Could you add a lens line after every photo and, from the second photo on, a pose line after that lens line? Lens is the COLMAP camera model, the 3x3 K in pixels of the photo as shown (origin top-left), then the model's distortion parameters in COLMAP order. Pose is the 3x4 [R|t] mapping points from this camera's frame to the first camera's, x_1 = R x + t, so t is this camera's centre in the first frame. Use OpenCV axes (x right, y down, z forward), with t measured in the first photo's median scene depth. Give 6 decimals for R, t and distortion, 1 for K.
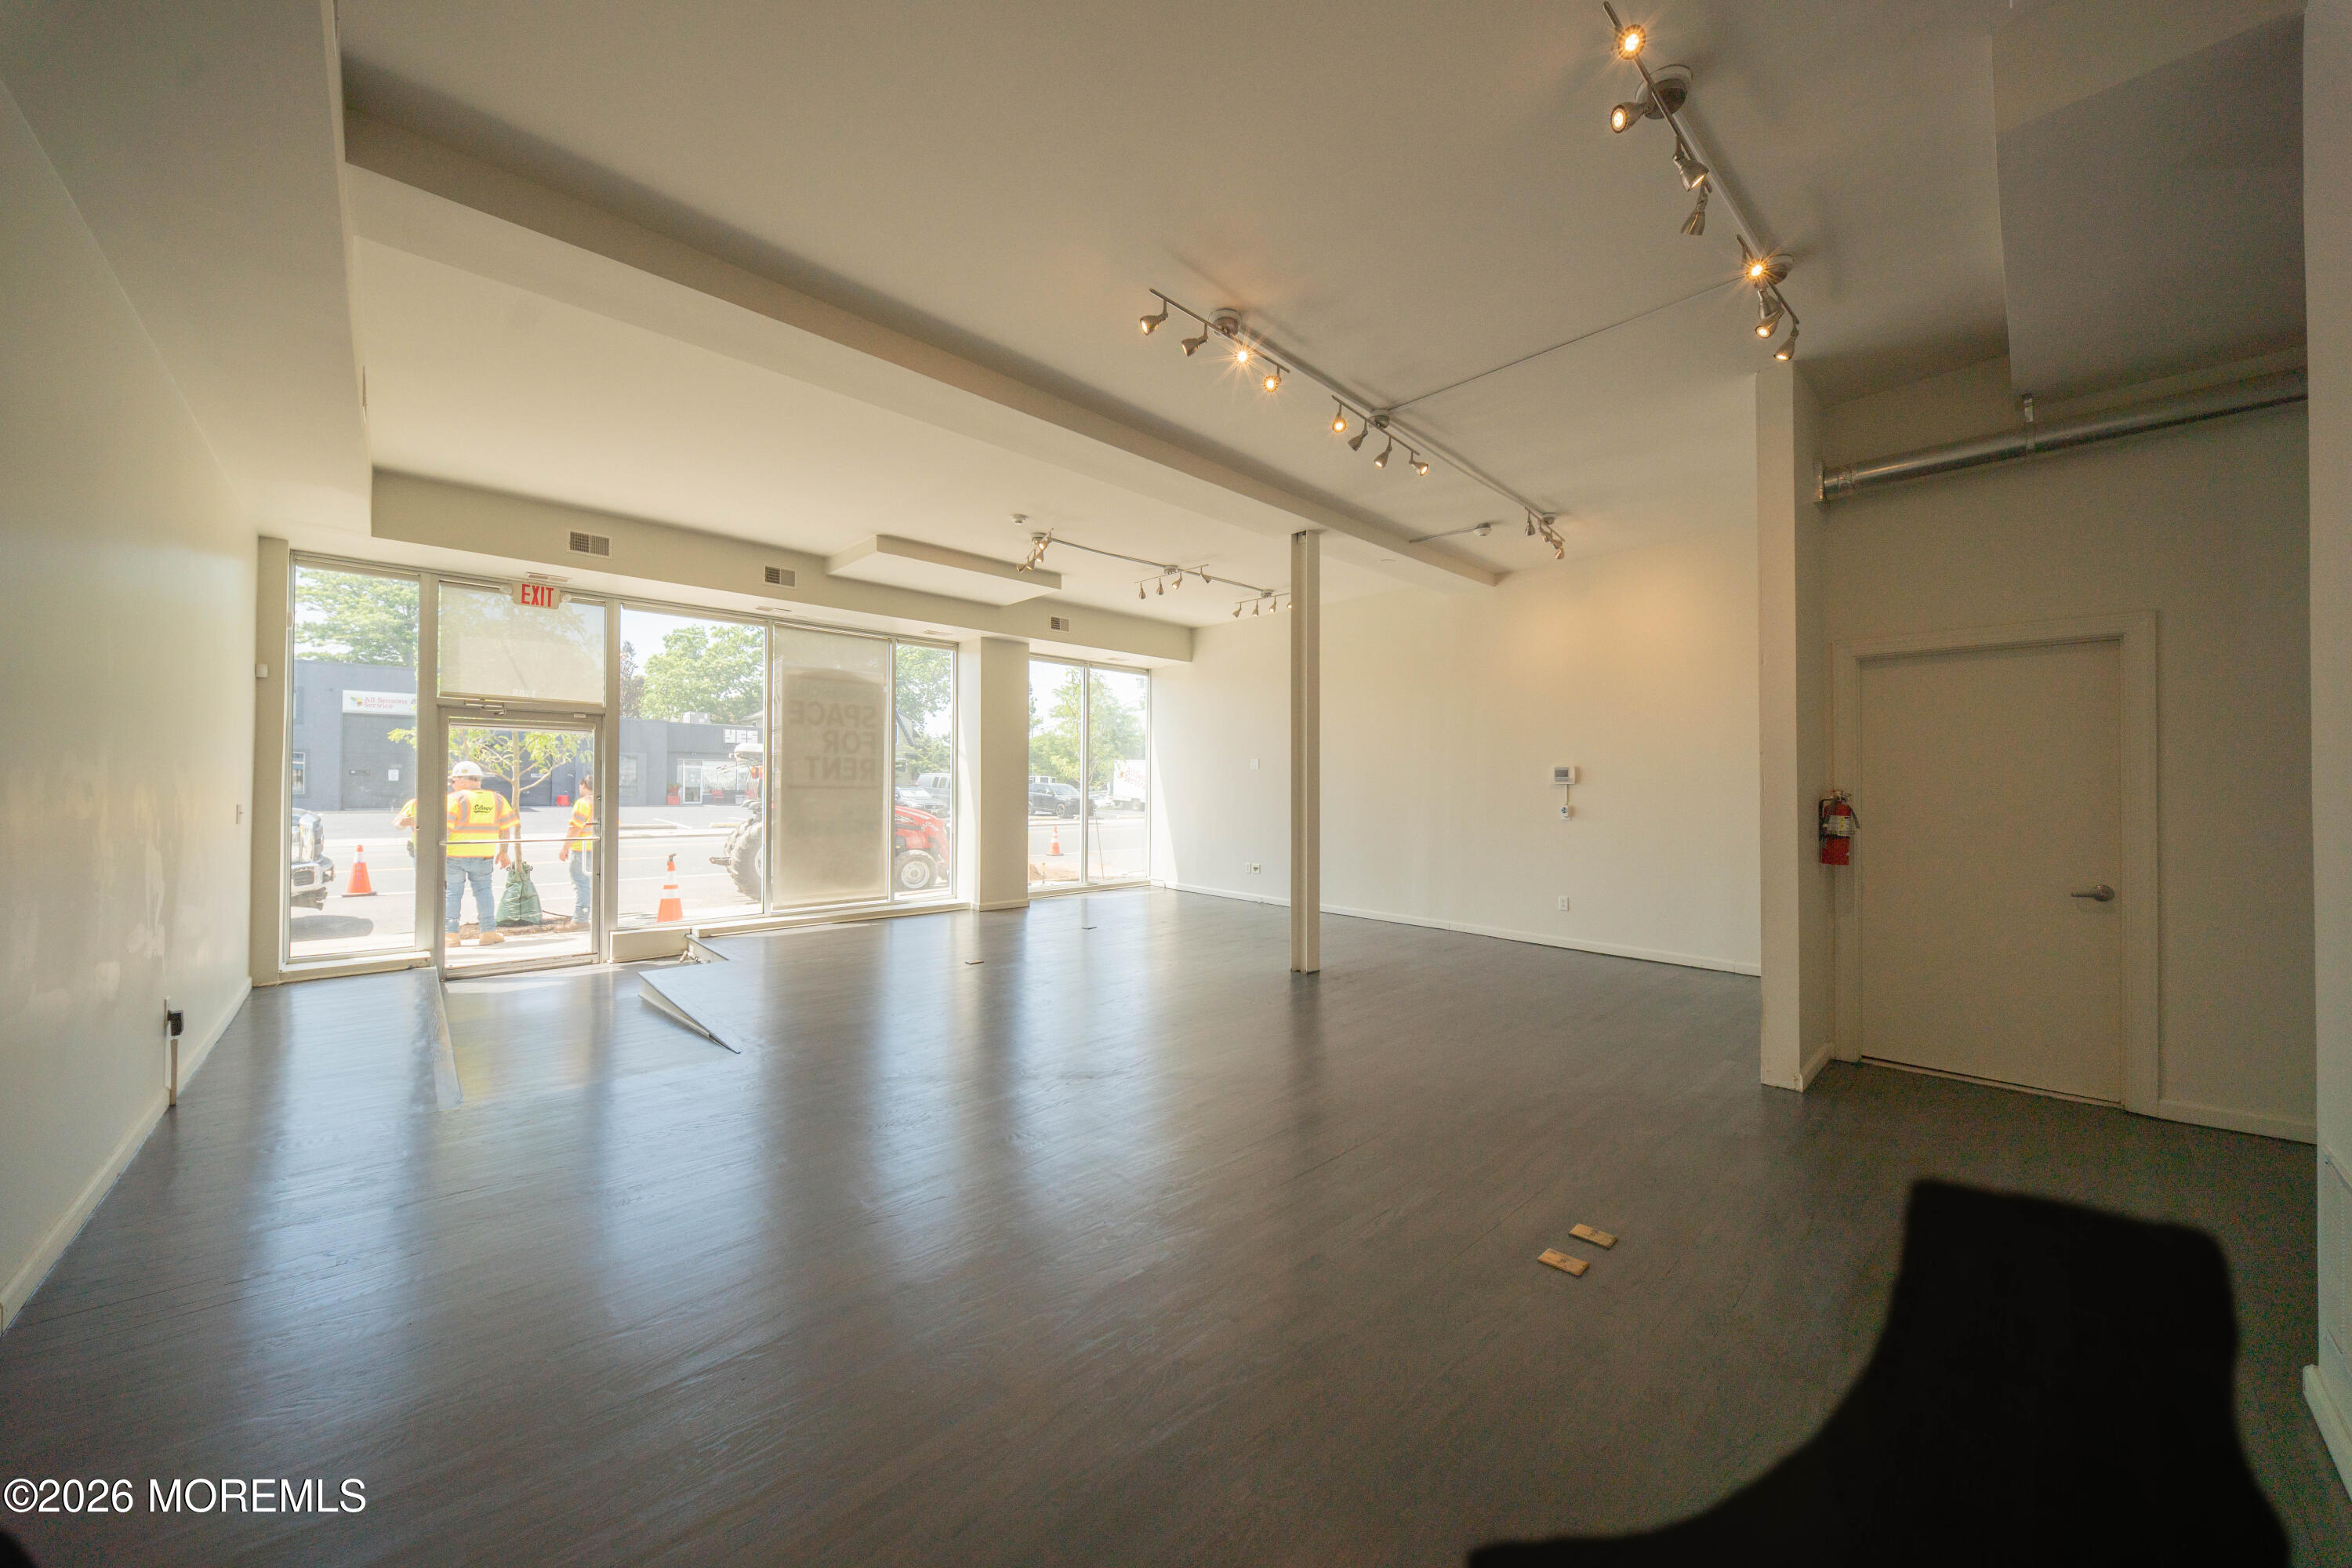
lens RADIAL K [[819.7, 0, 1180.6], [0, 819.7, 778.4], [0, 0, 1]] dist [0.005022, -0.005134]
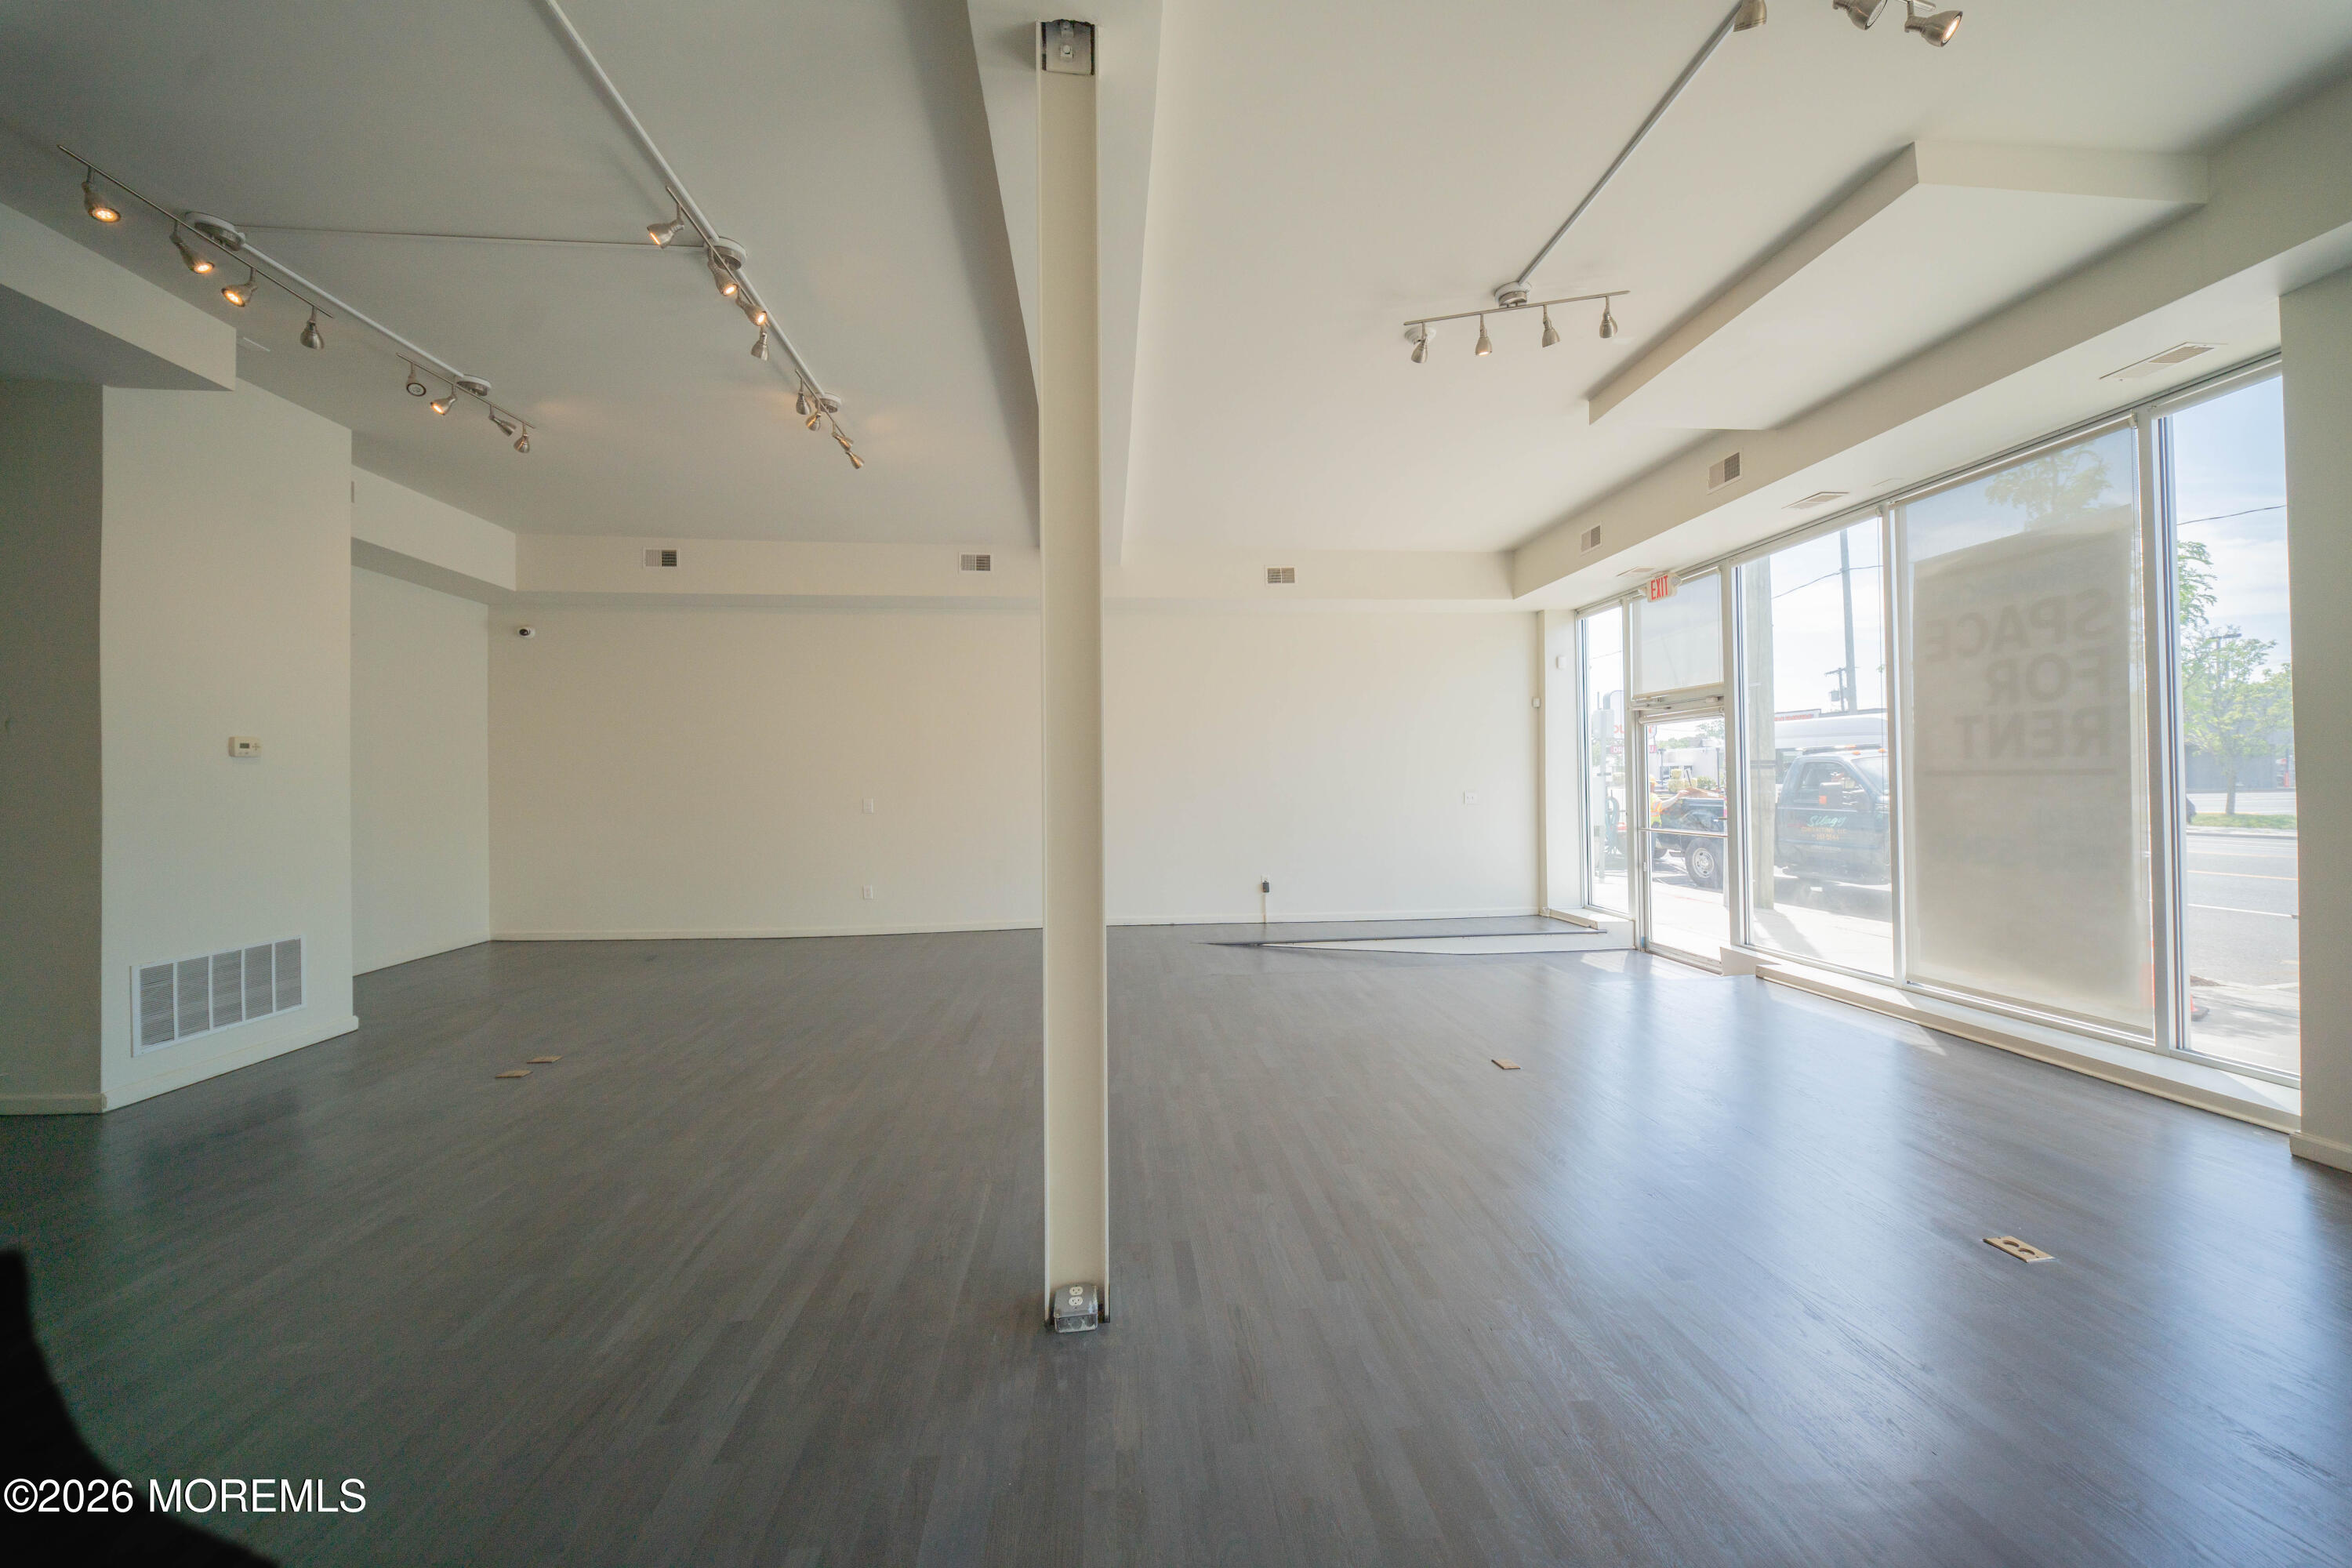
lens RADIAL K [[807.4, 0, 1176.0], [0, 807.4, 784.0], [0, 0, 1]] dist [0.000597, -0.000002]
pose [[-0.618426, 0.002186, -0.785840, 0.291743], [0.019261, 0.999738, -0.012378, 0.014410], [0.785607, -0.022791, -0.618306, 0.927054]]
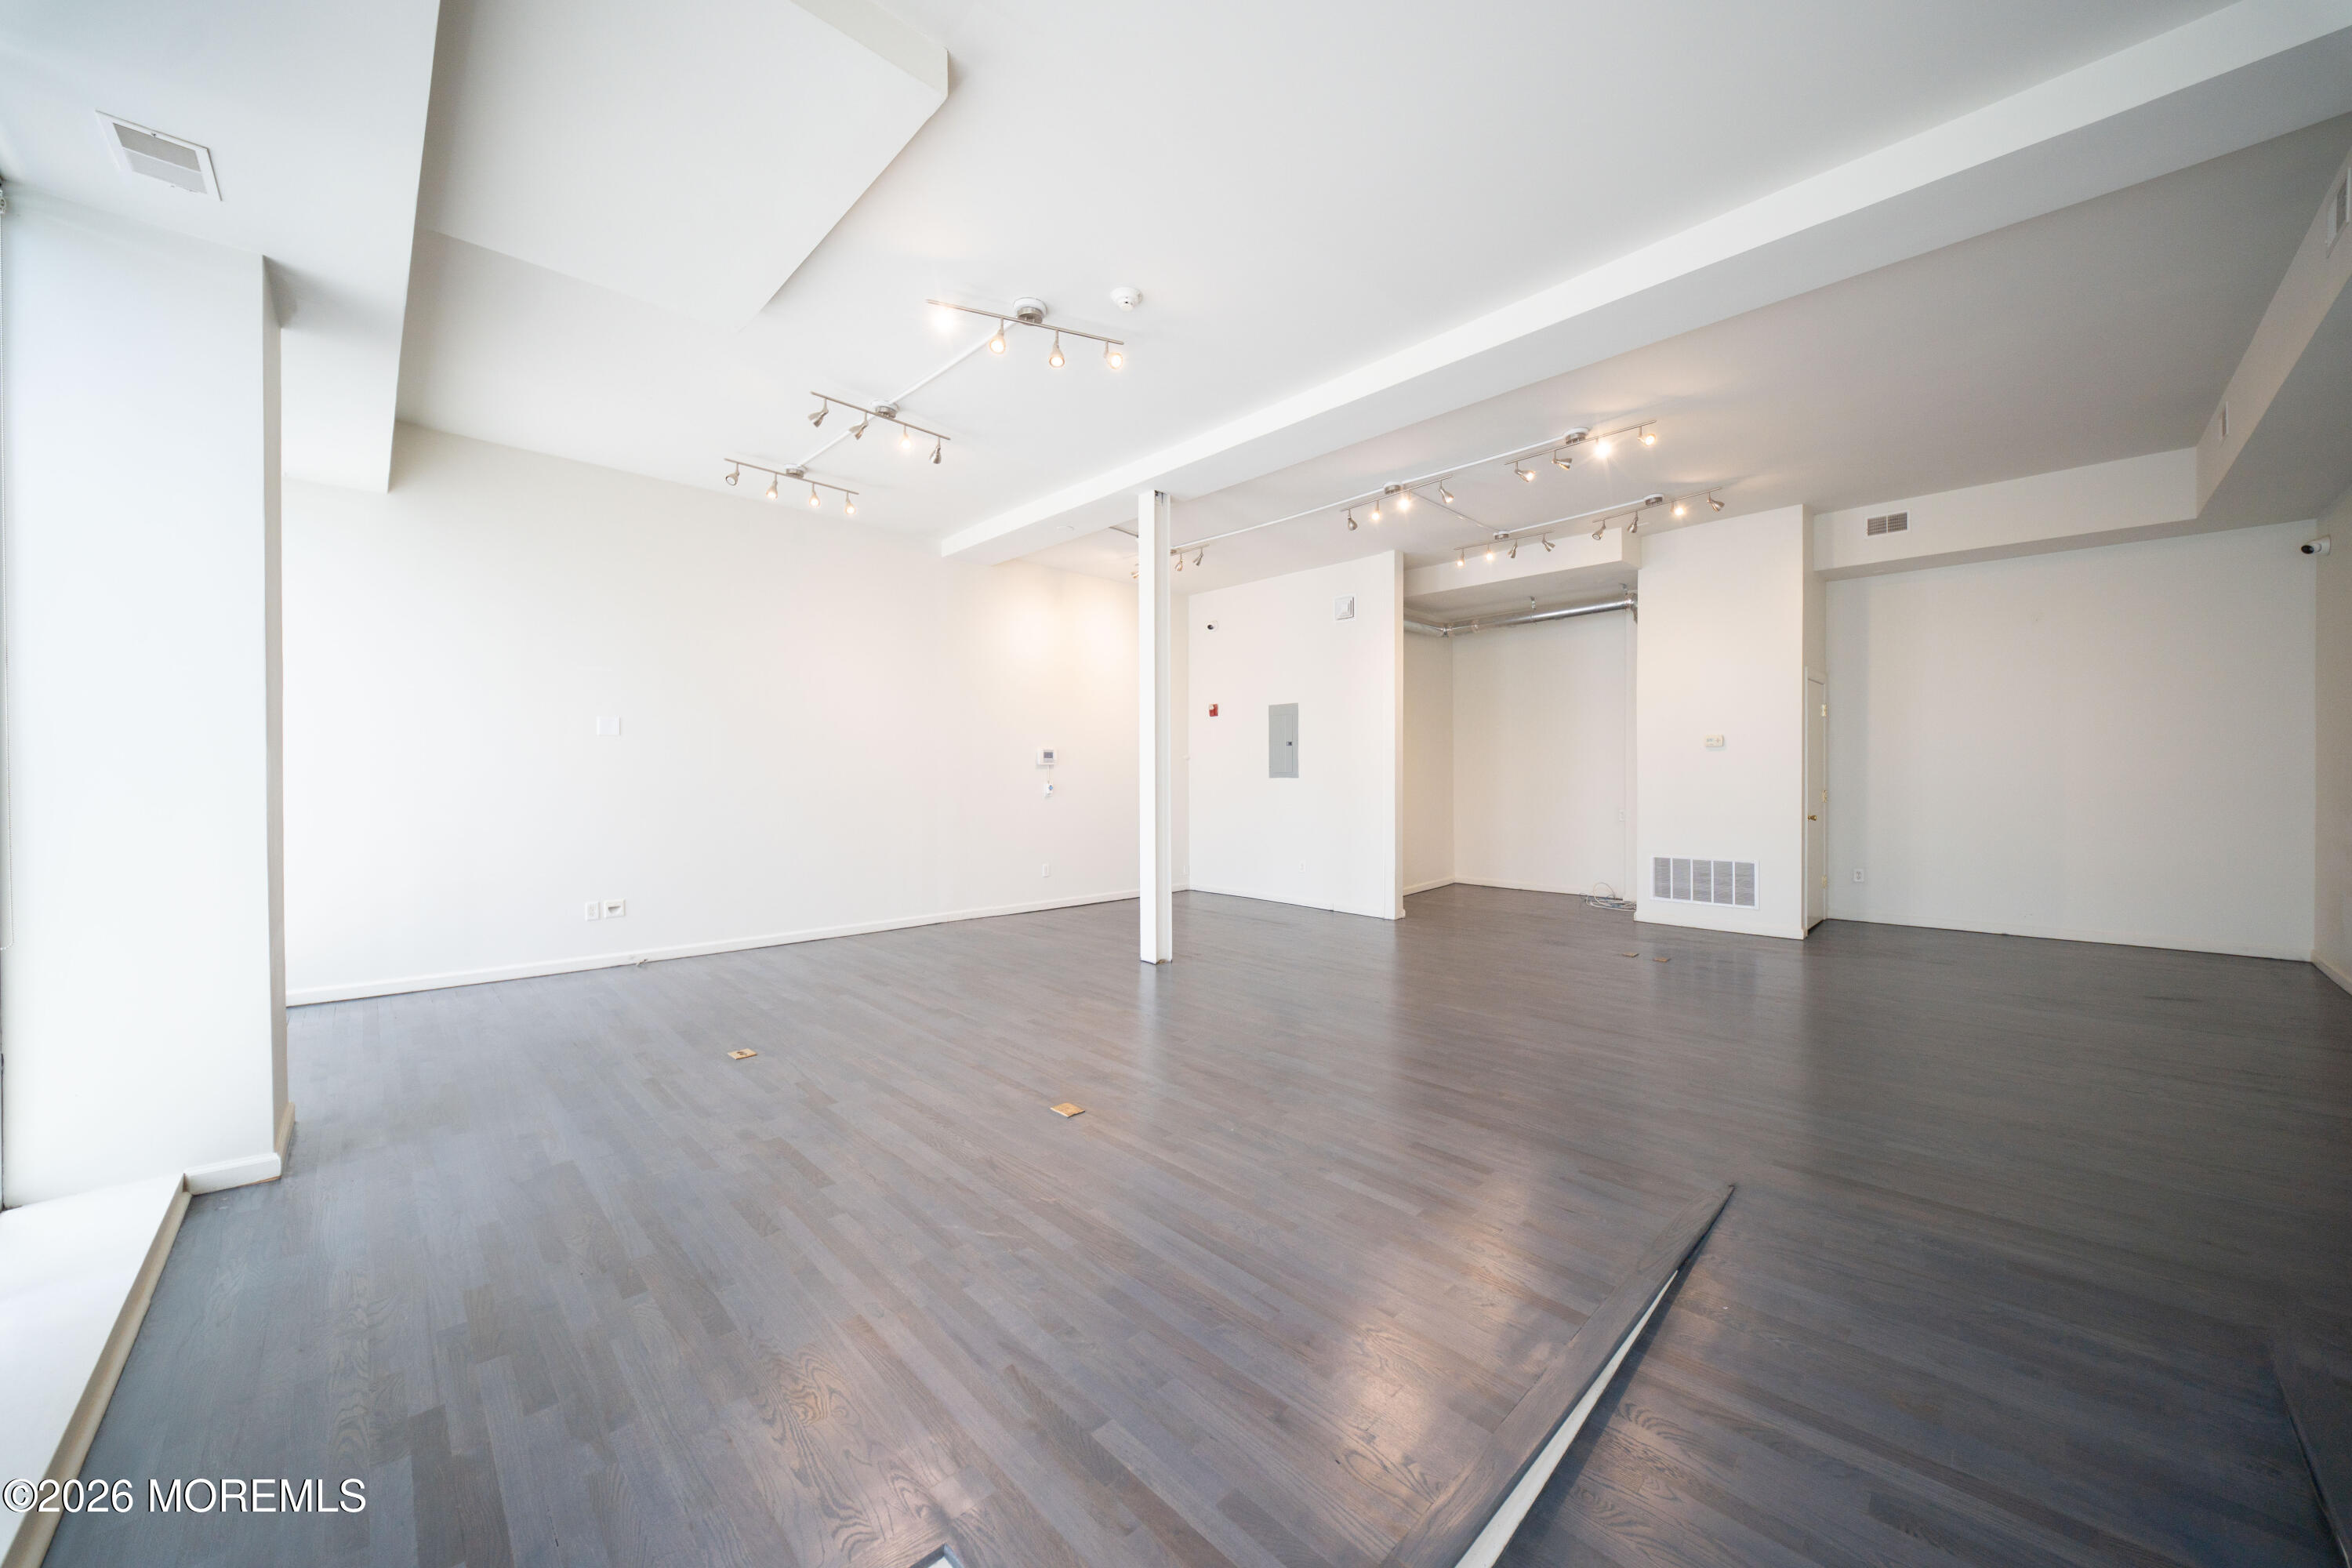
lens RADIAL K [[835.8, 0, 1180.1], [0, 835.8, 779.3], [0, 0, 1]] dist [-0.000400, -0.002276]
pose [[-0.013697, -0.013032, 0.999821, -0.600964], [-0.011705, 0.999849, 0.012872, 0.009257], [-0.999838, -0.011526, -0.013847, 0.736773]]
